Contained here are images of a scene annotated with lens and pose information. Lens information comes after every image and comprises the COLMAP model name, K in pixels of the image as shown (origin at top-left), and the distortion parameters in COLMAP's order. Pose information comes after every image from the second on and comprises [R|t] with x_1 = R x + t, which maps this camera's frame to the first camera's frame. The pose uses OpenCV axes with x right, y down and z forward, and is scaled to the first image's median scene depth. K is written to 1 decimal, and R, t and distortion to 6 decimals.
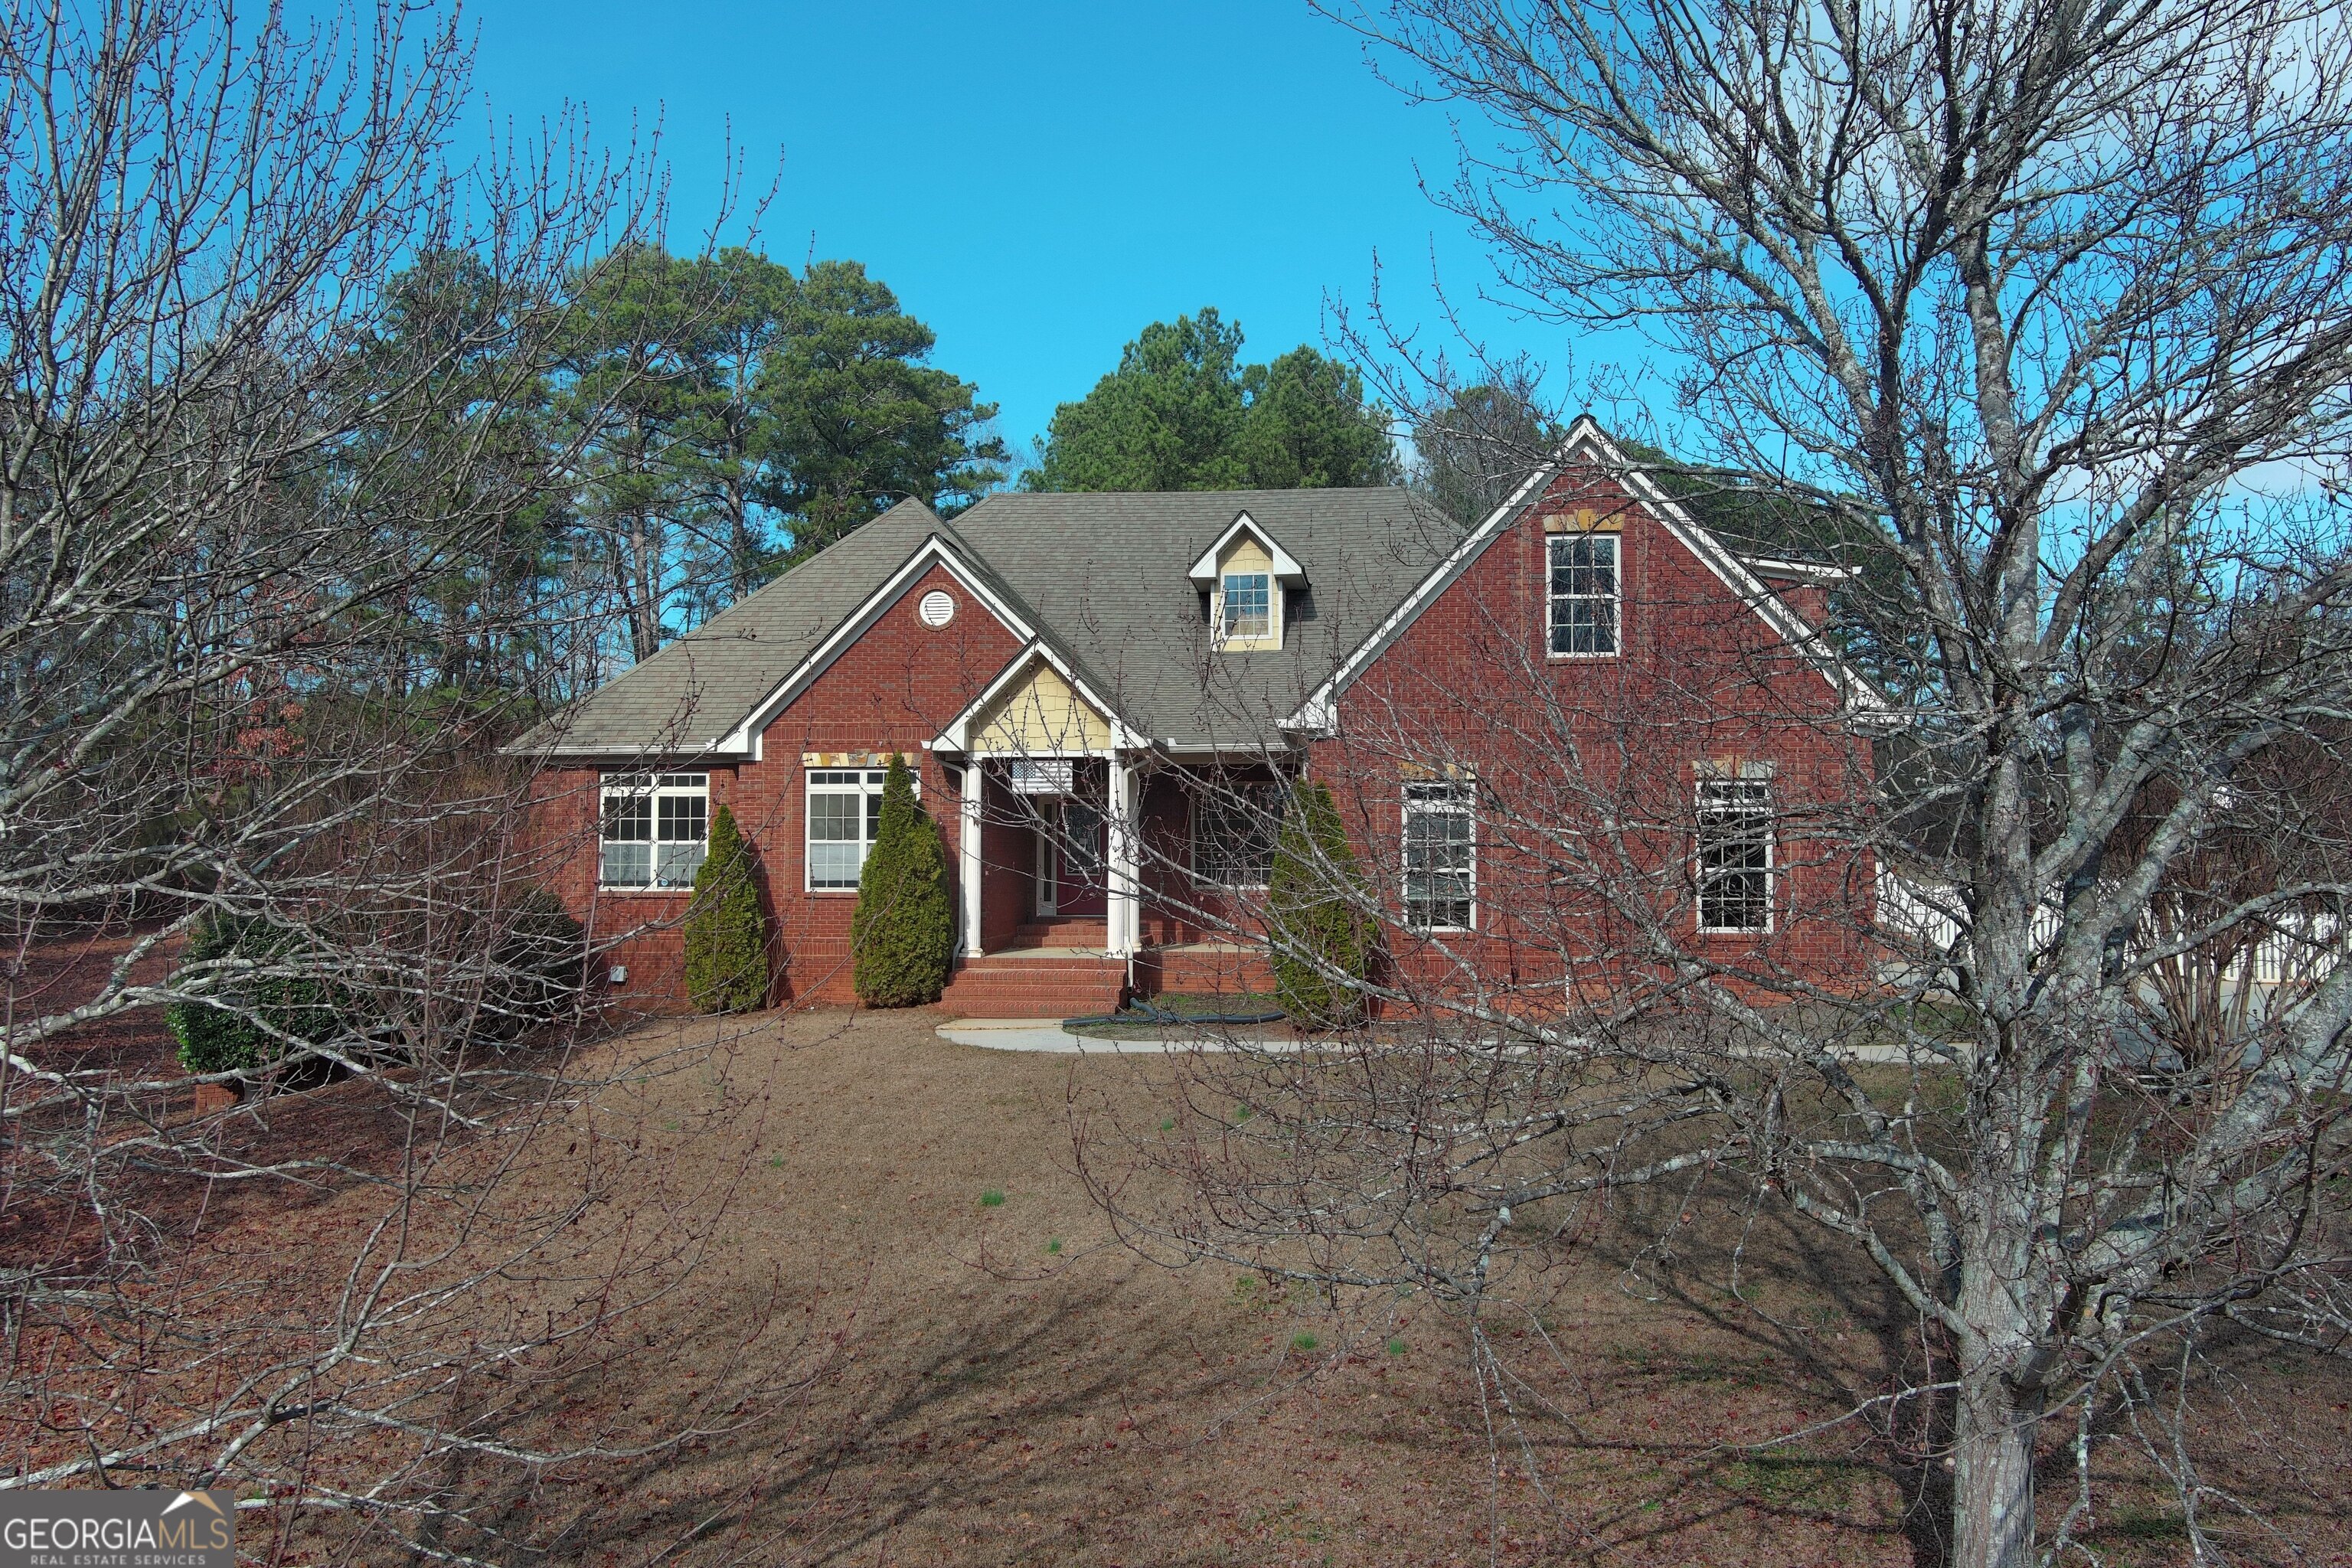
lens RADIAL K [[1825.7, 0, 1176.0], [0, 1825.7, 784.0], [0, 0, 1]] dist [0.051594, -0.092442]
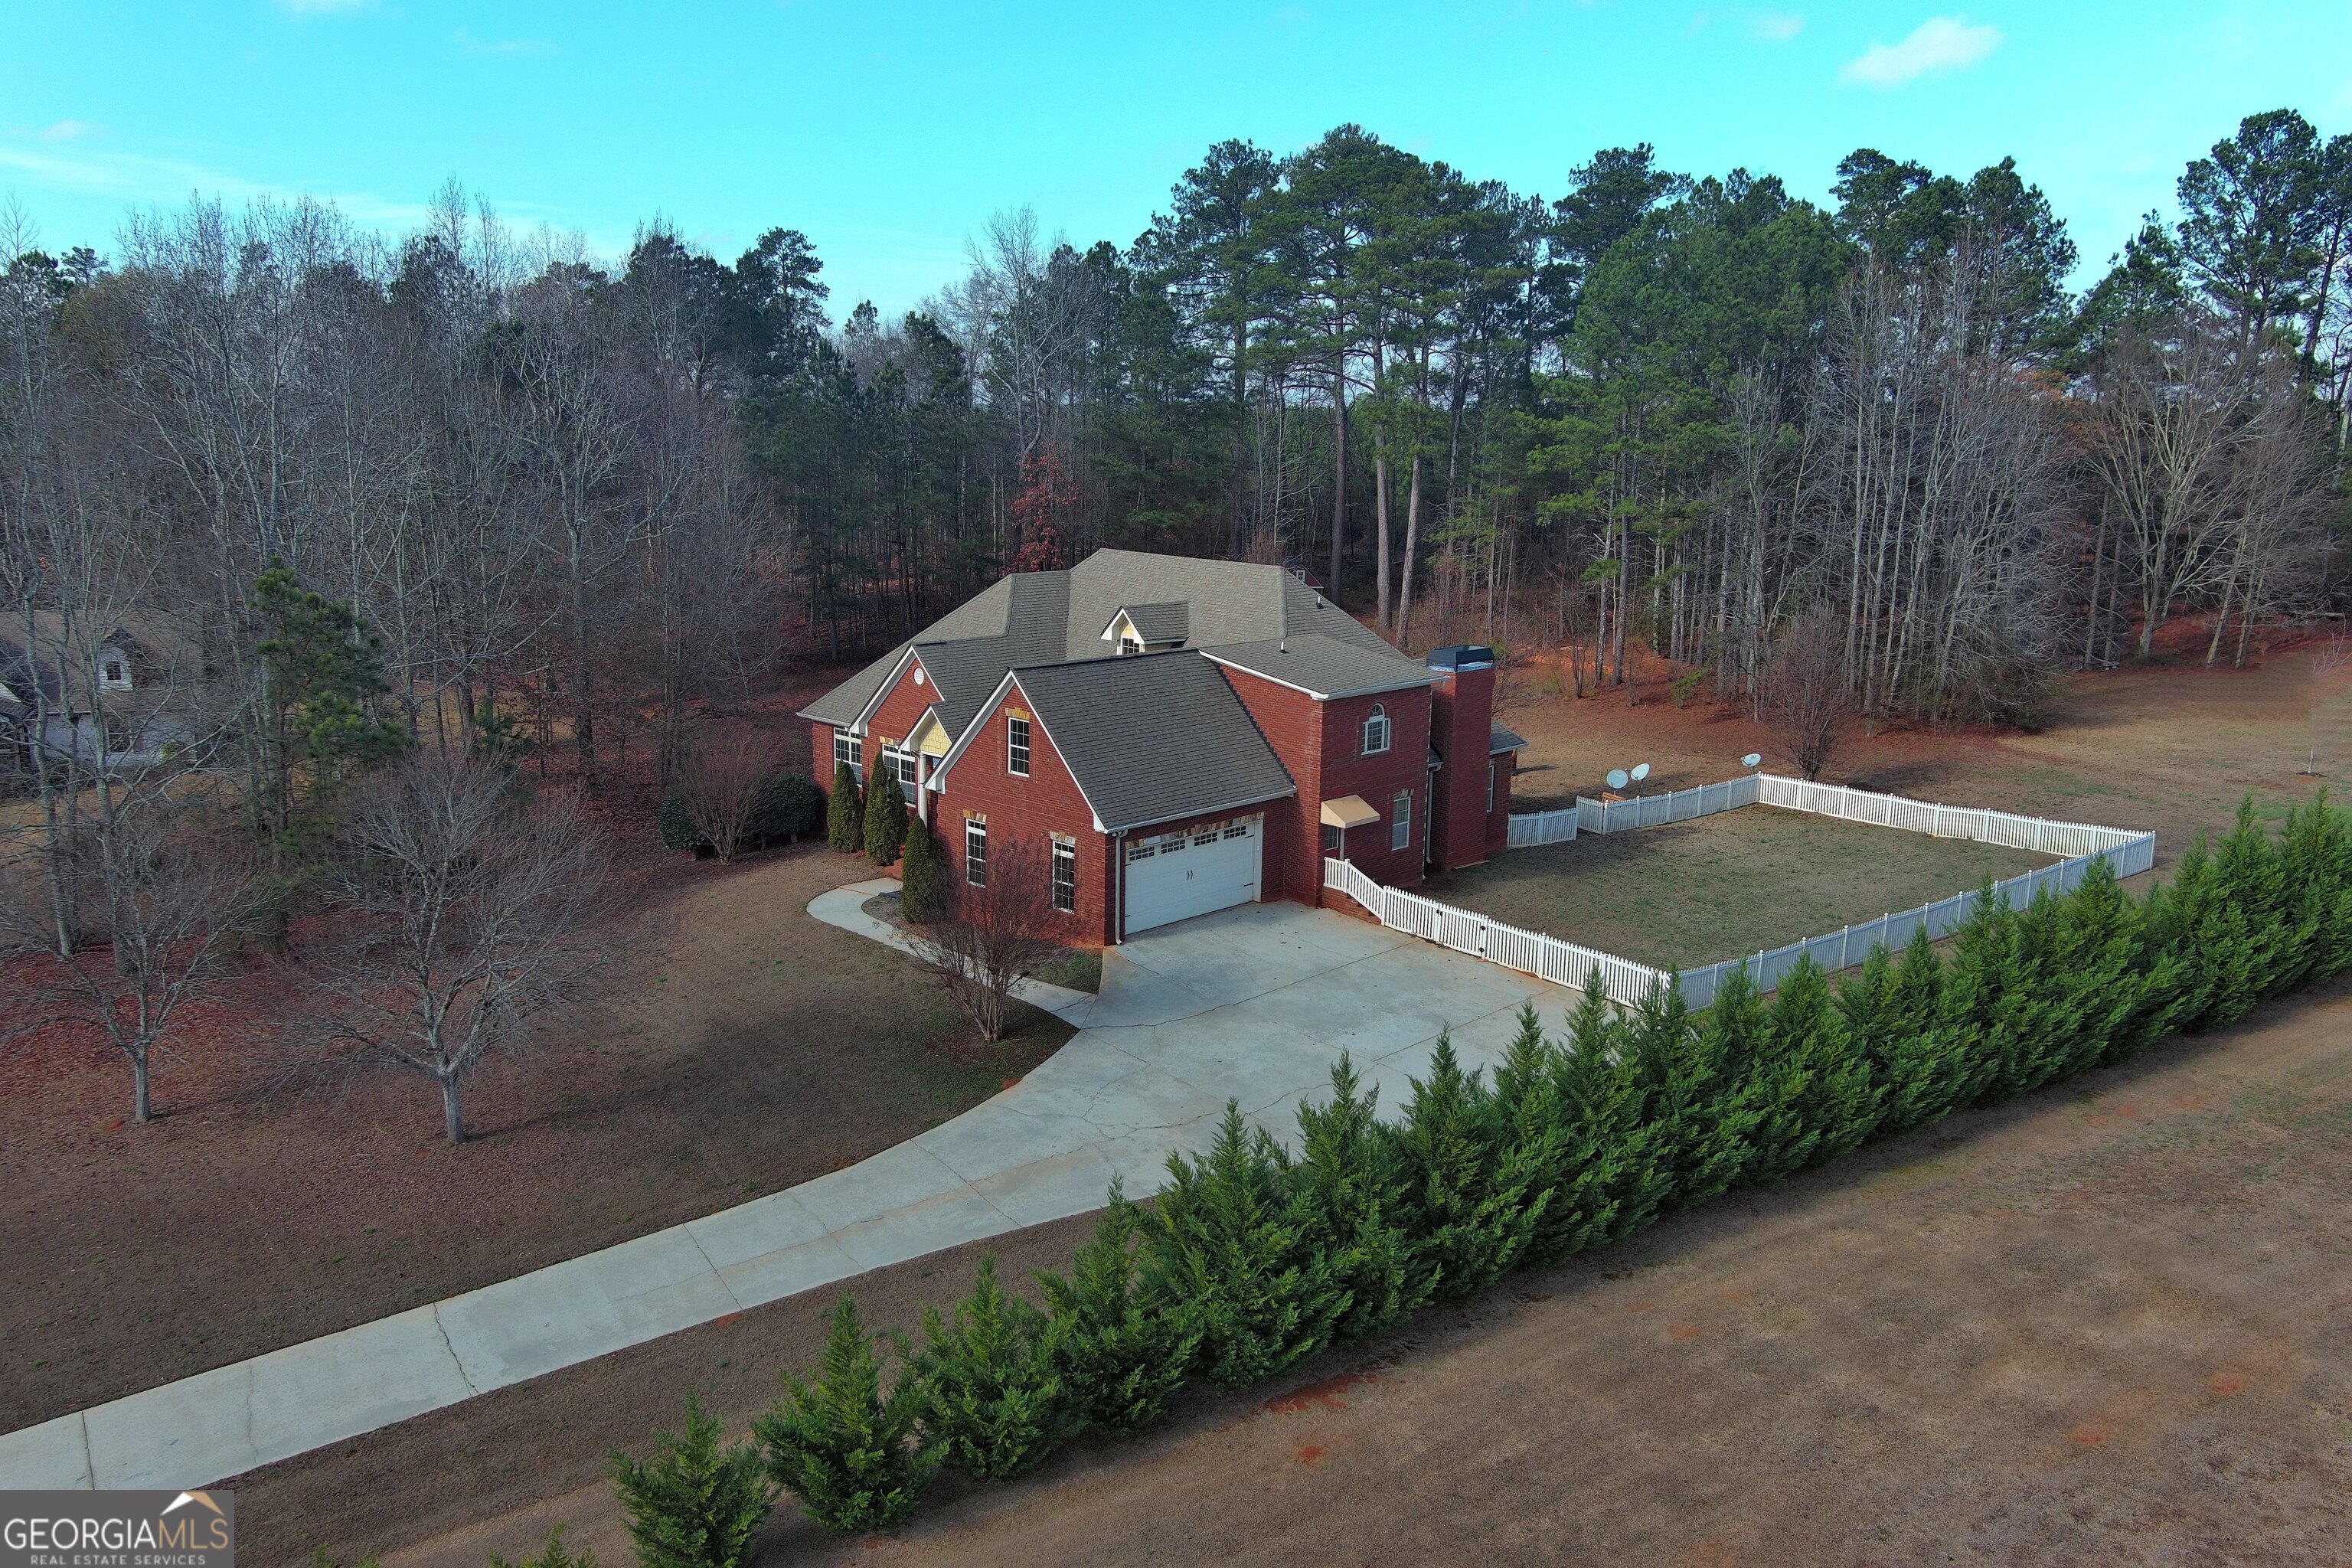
lens RADIAL K [[1825.7, 0, 1176.0], [0, 1825.7, 784.0], [0, 0, 1]] dist [0.051594, -0.092442]
pose [[0.790782, 0.135822, -0.596838, 1.353221], [0.009942, 0.972092, 0.234390, -0.459725], [0.612017, -0.191285, 0.767363, -0.440441]]
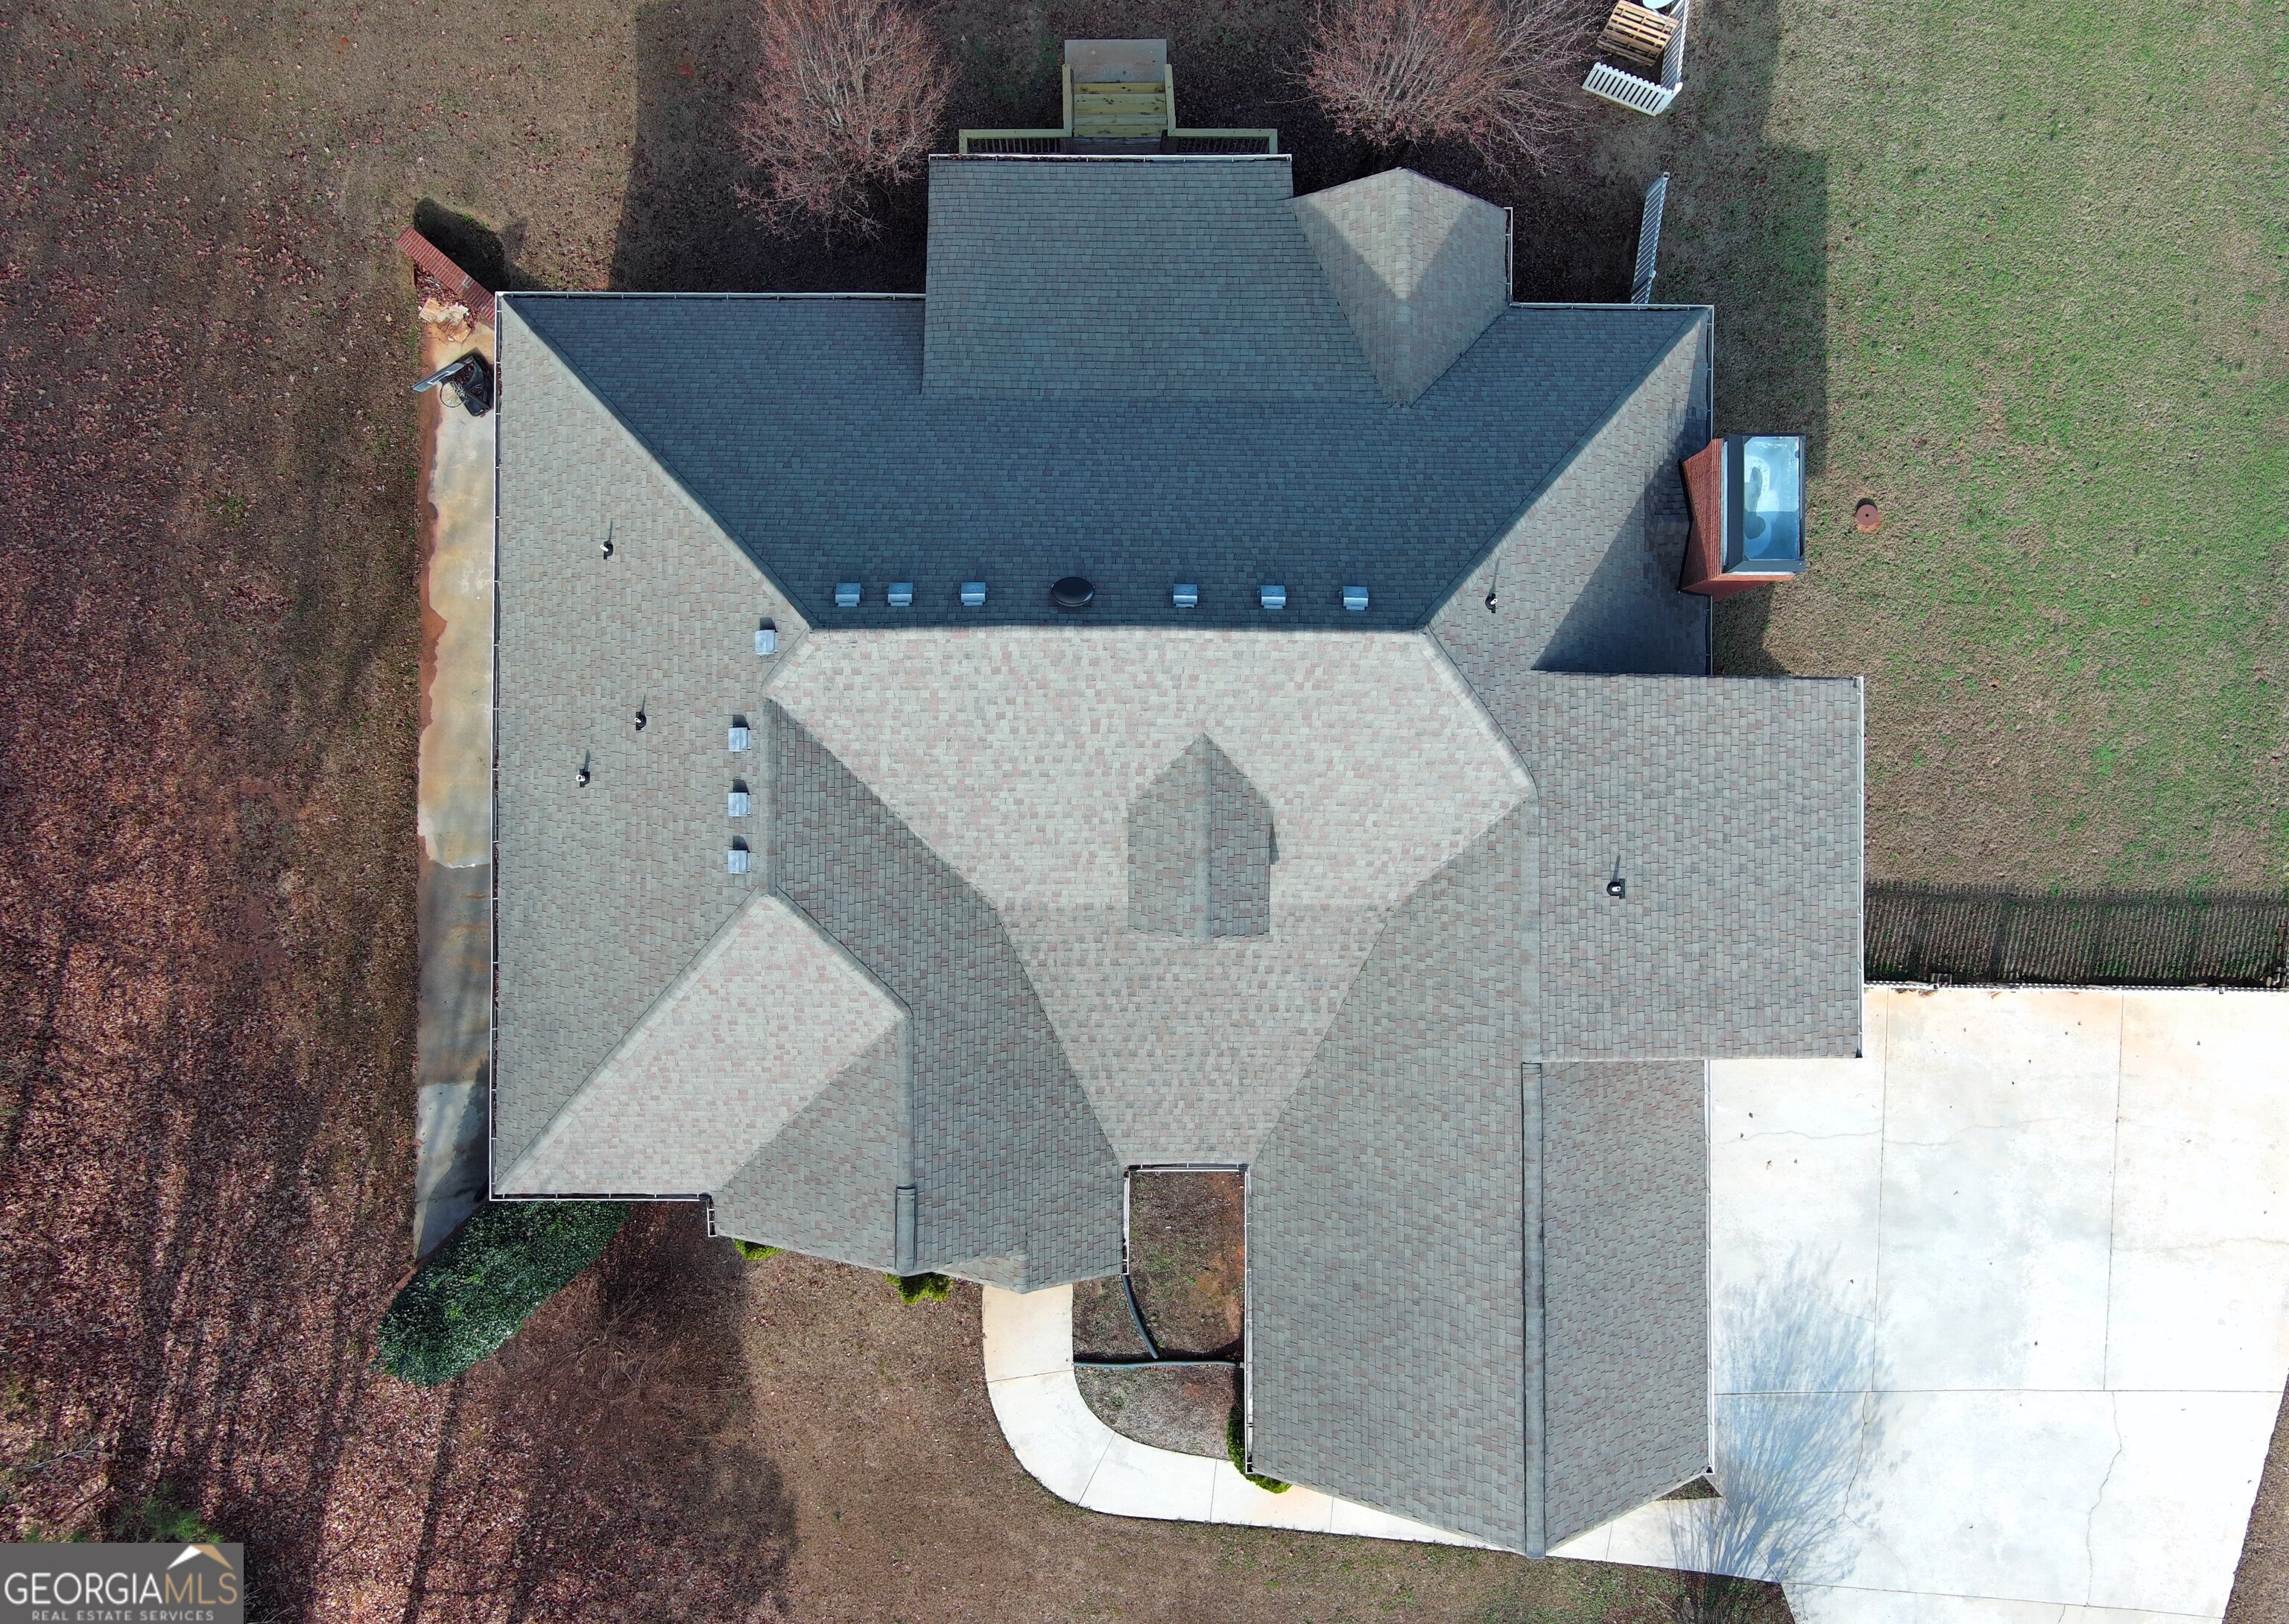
lens RADIAL K [[1943.6, 0, 1067.8], [0, 1943.6, 811.1], [0, 0, 1]] dist [0.010943, 0.015239]
pose [[0.994380, -0.105668, 0.006536, -0.025643], [-0.009992, -0.032214, 0.999431, -1.157441], [-0.105397, -0.993880, -0.033089, 1.253533]]
